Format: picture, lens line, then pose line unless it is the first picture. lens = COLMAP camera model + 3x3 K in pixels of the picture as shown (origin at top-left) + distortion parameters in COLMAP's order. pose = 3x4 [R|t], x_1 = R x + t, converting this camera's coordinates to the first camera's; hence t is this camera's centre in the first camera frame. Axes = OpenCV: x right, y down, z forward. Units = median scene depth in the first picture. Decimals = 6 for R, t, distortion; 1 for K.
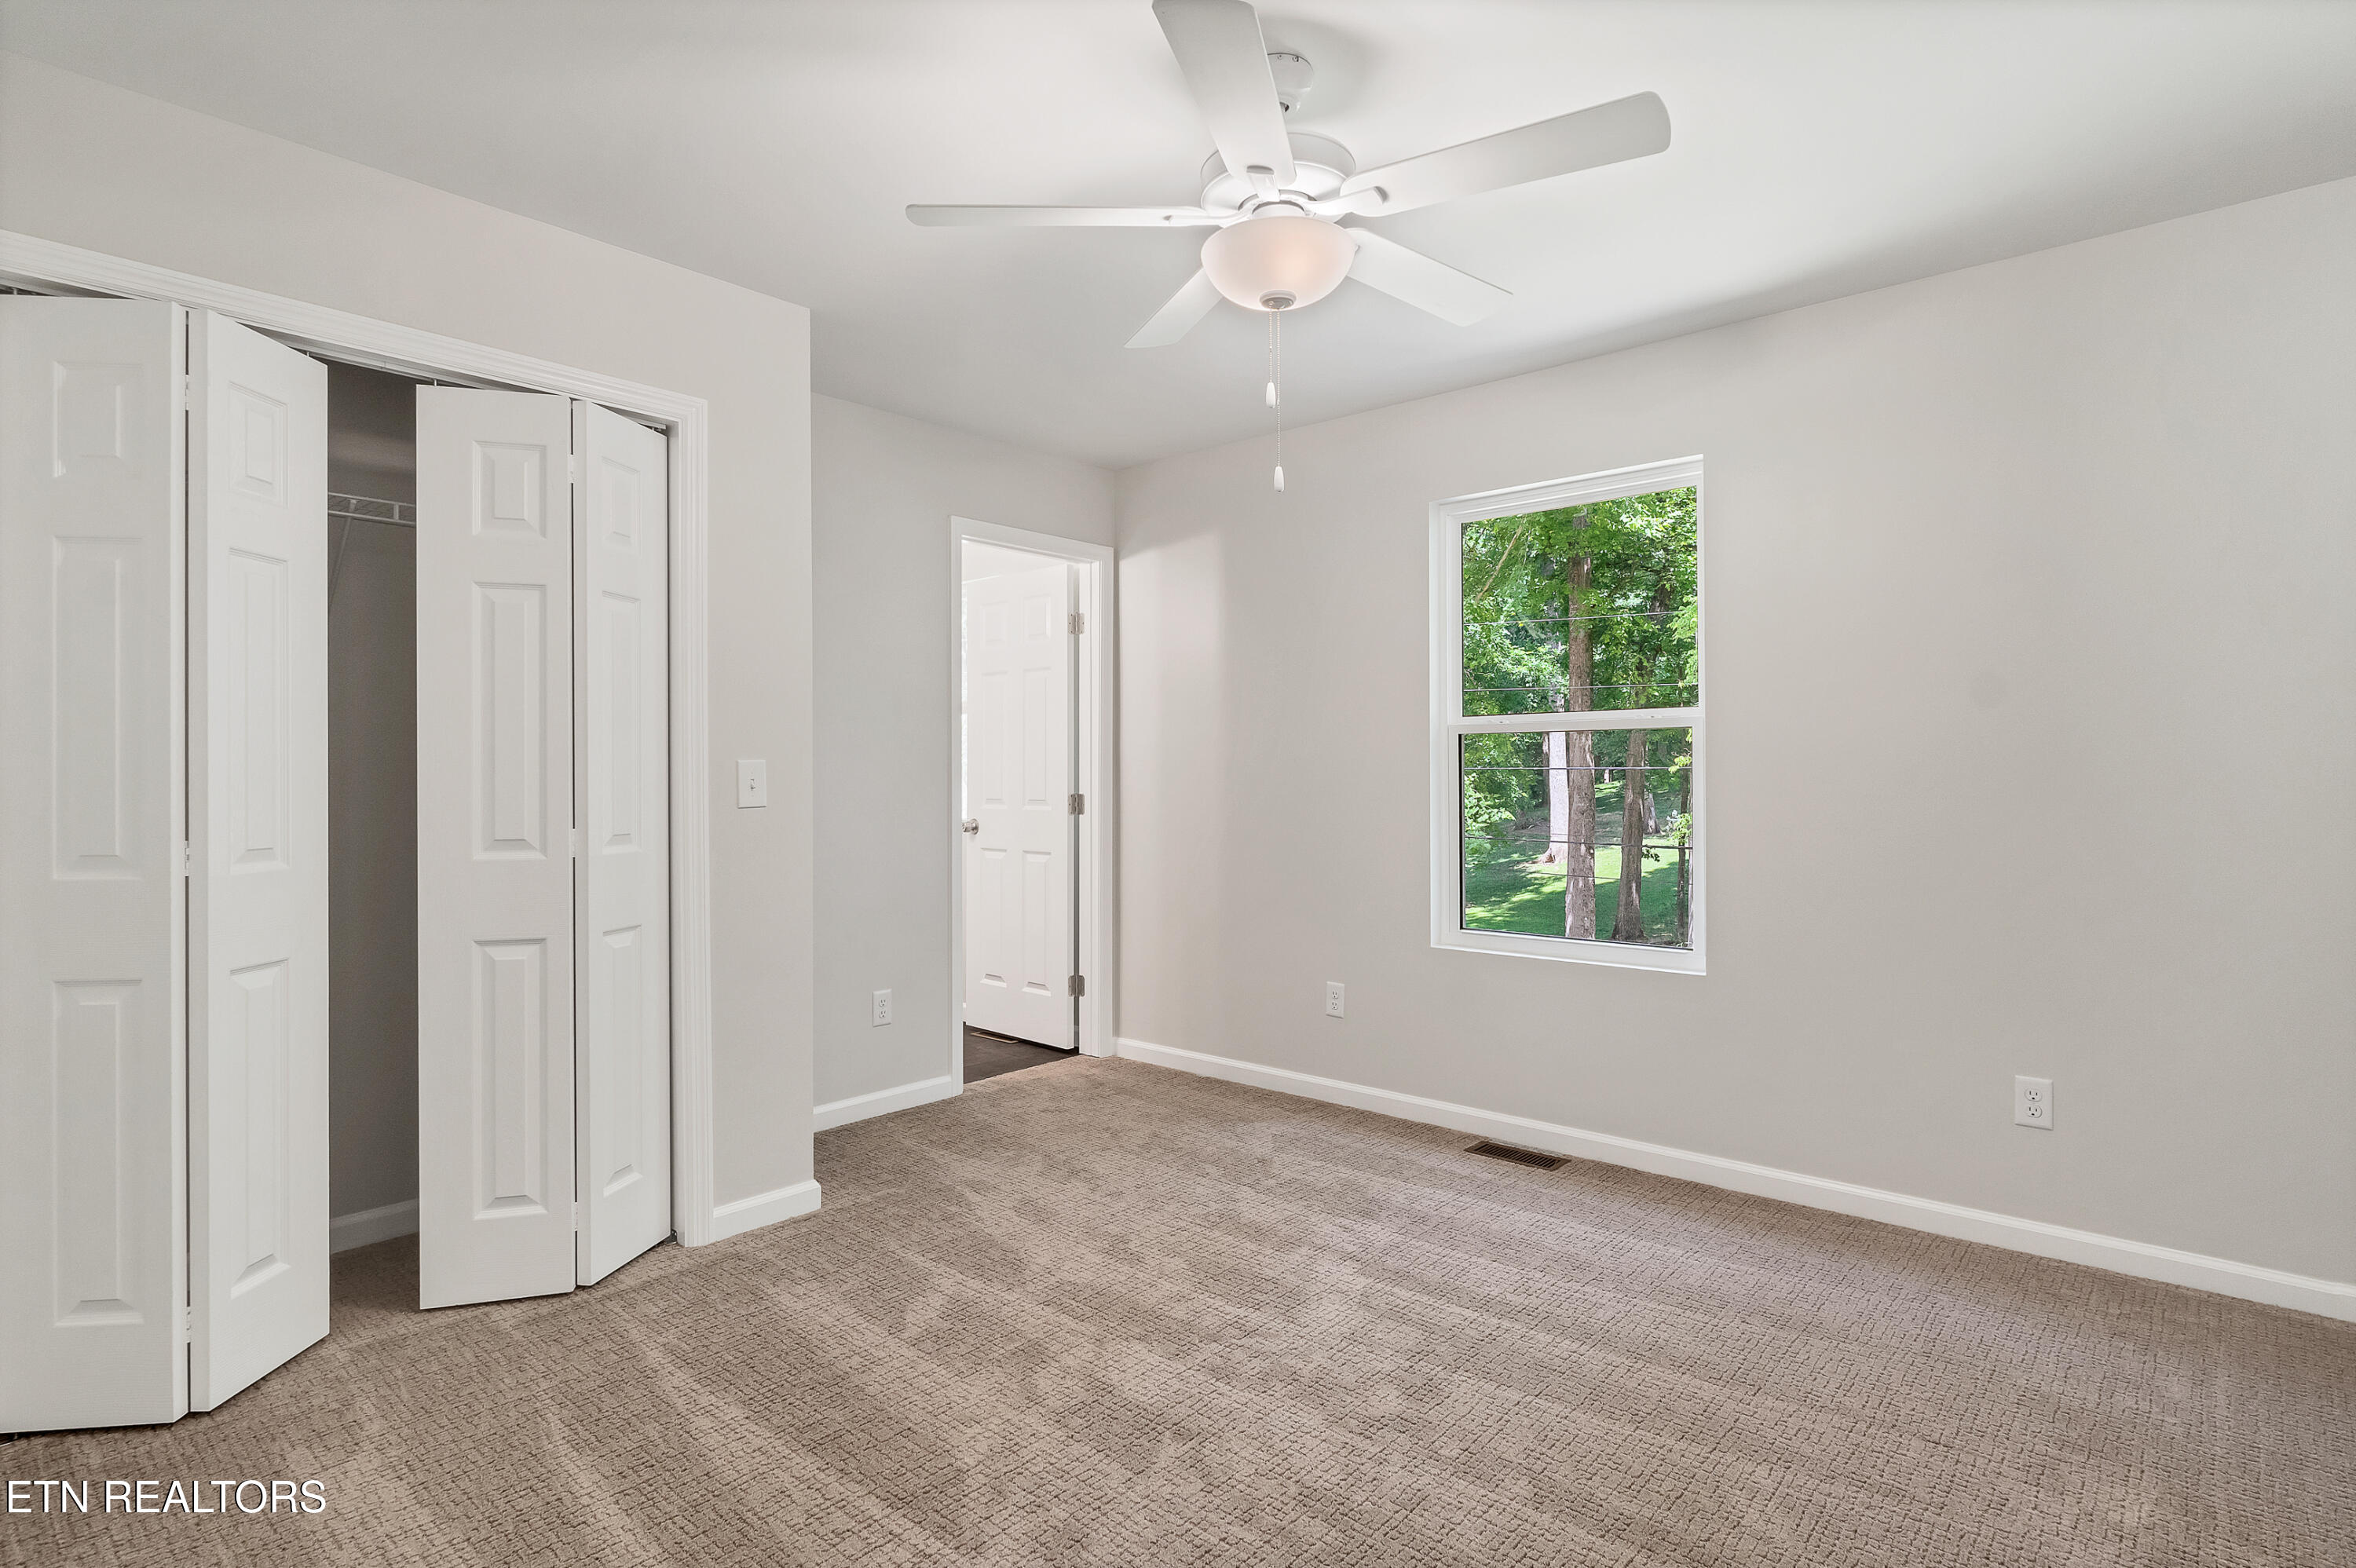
lens RADIAL K [[1174.1, 0, 1178.0], [0, 1174.1, 784.0], [0, 0, 1]] dist [0.001092, 0.000109]
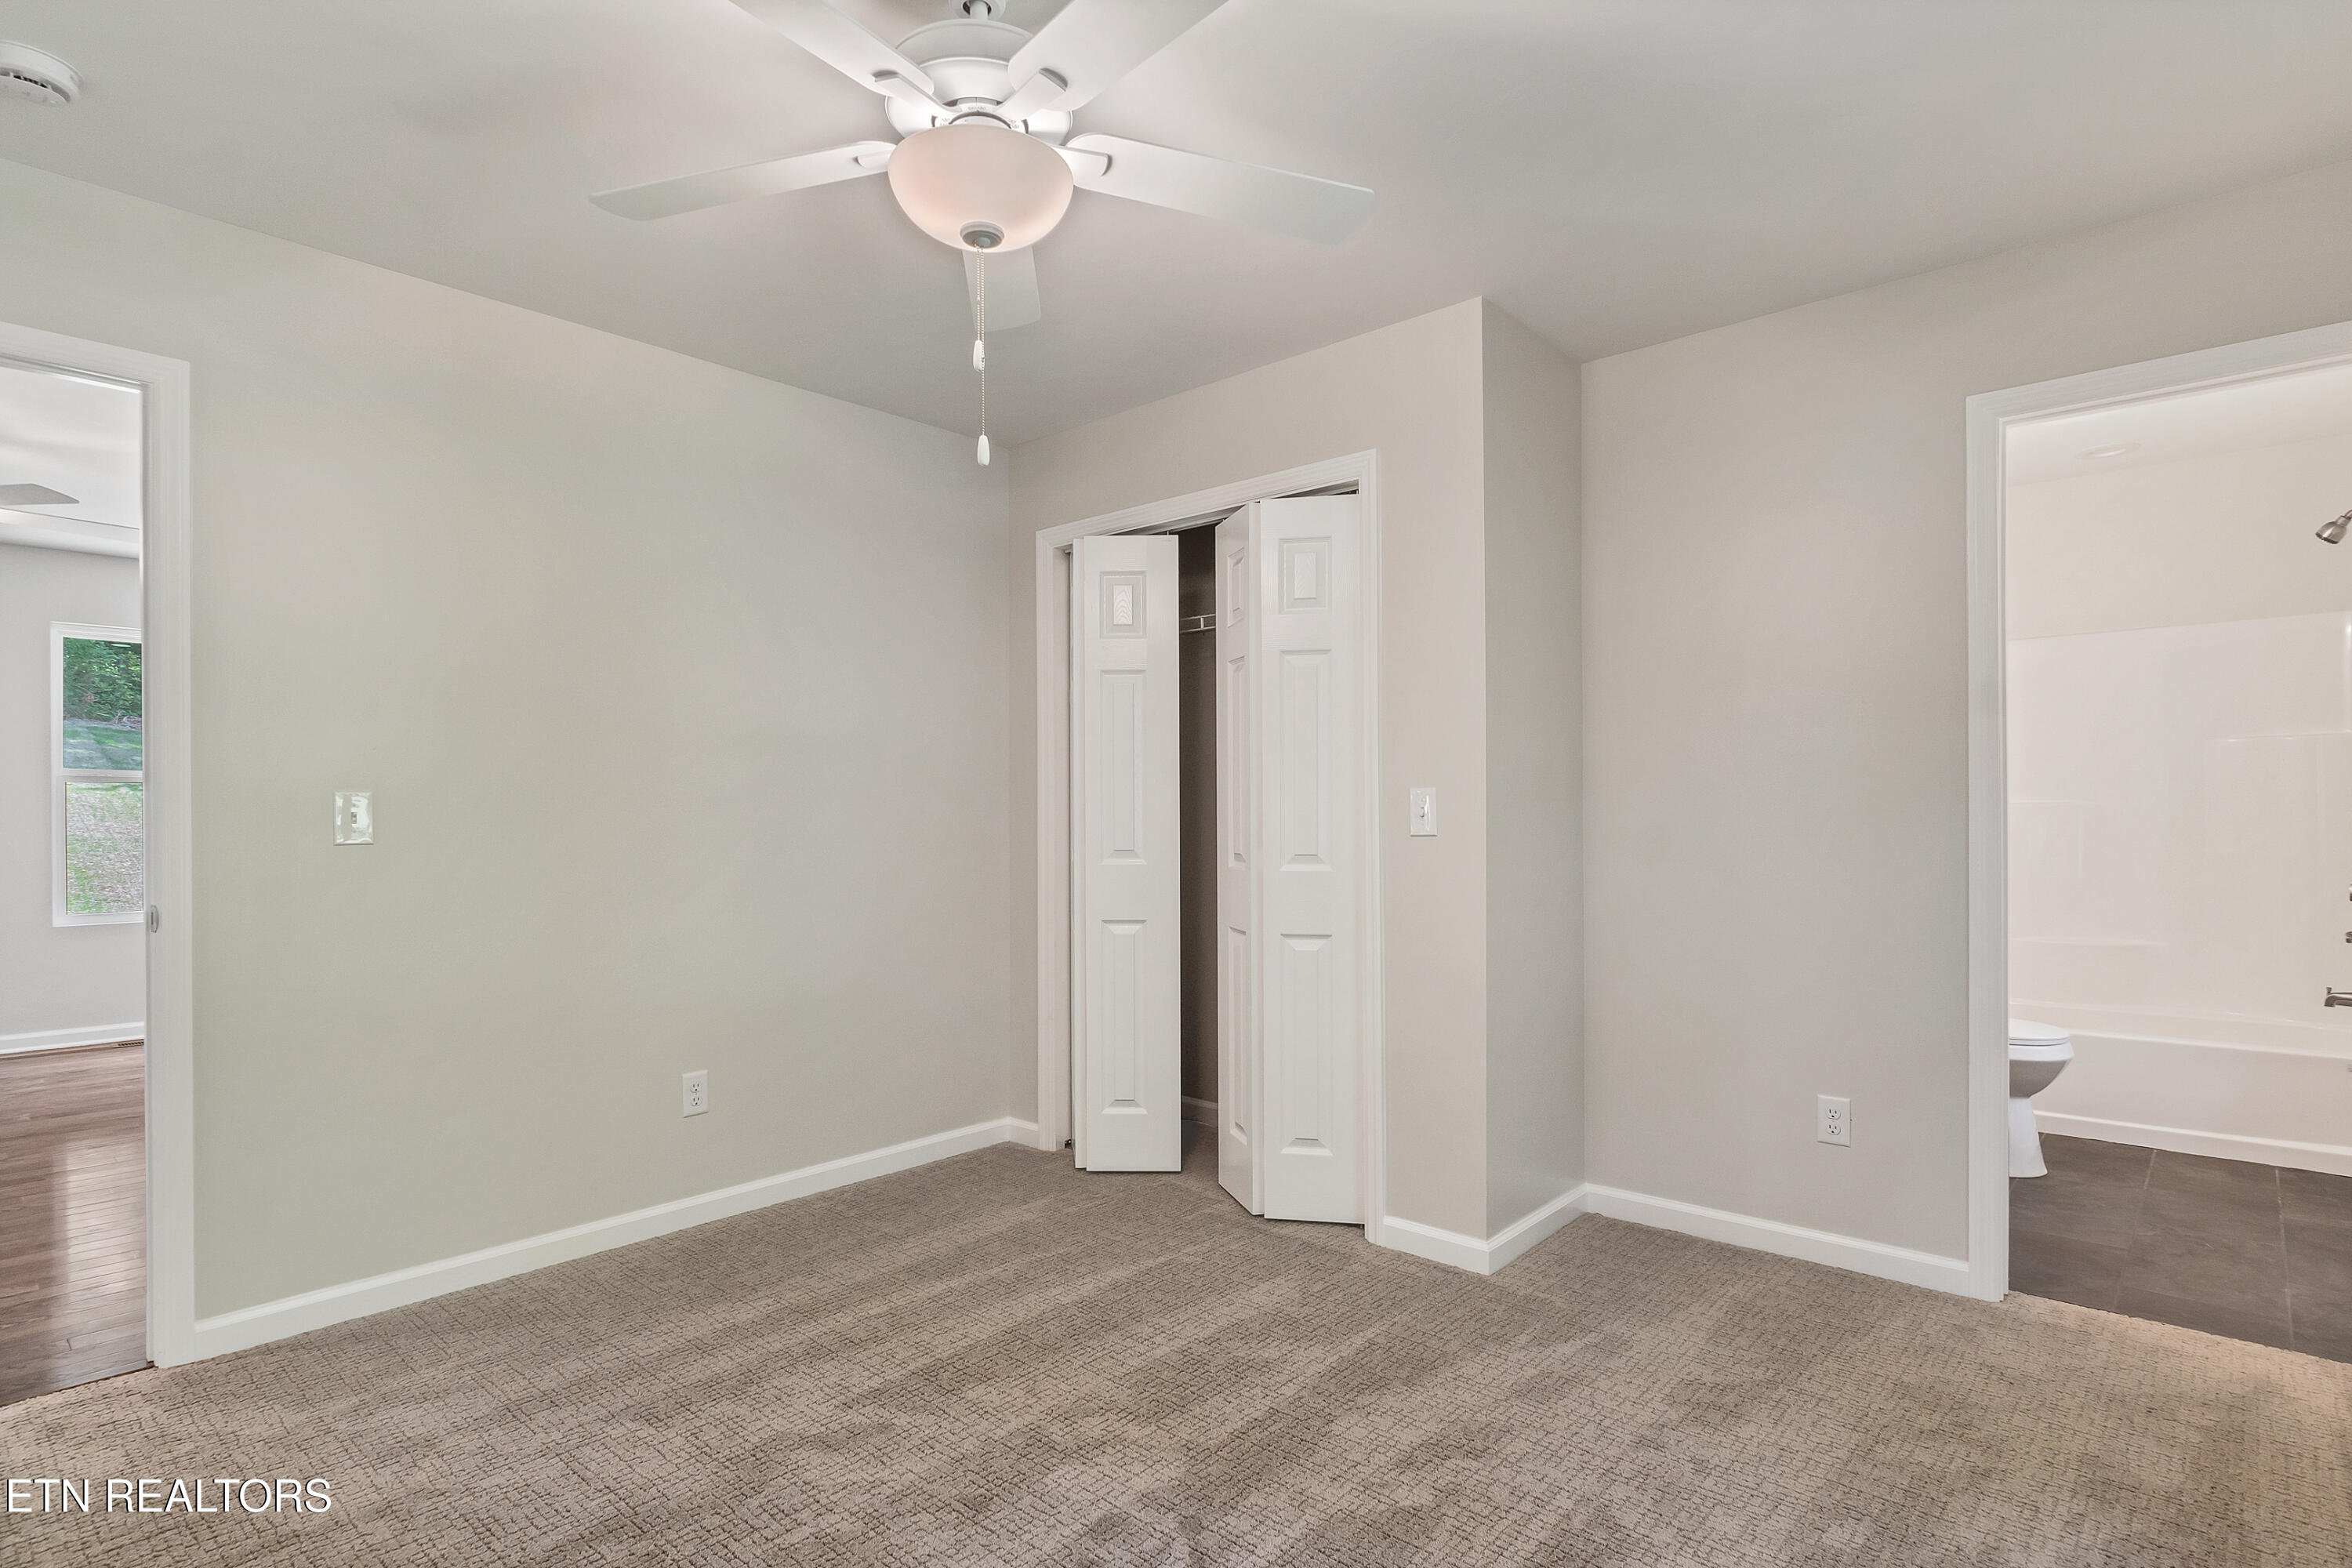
lens RADIAL K [[1198.1, 0, 1173.4], [0, 1198.1, 822.8], [0, 0, 1]] dist [-0.001486, -0.000659]
pose [[-0.012072, 0.012674, -0.999847, 0.723386], [-0.001369, 0.999919, 0.012691, -0.003906], [0.999926, 0.001522, -0.012054, 0.880320]]
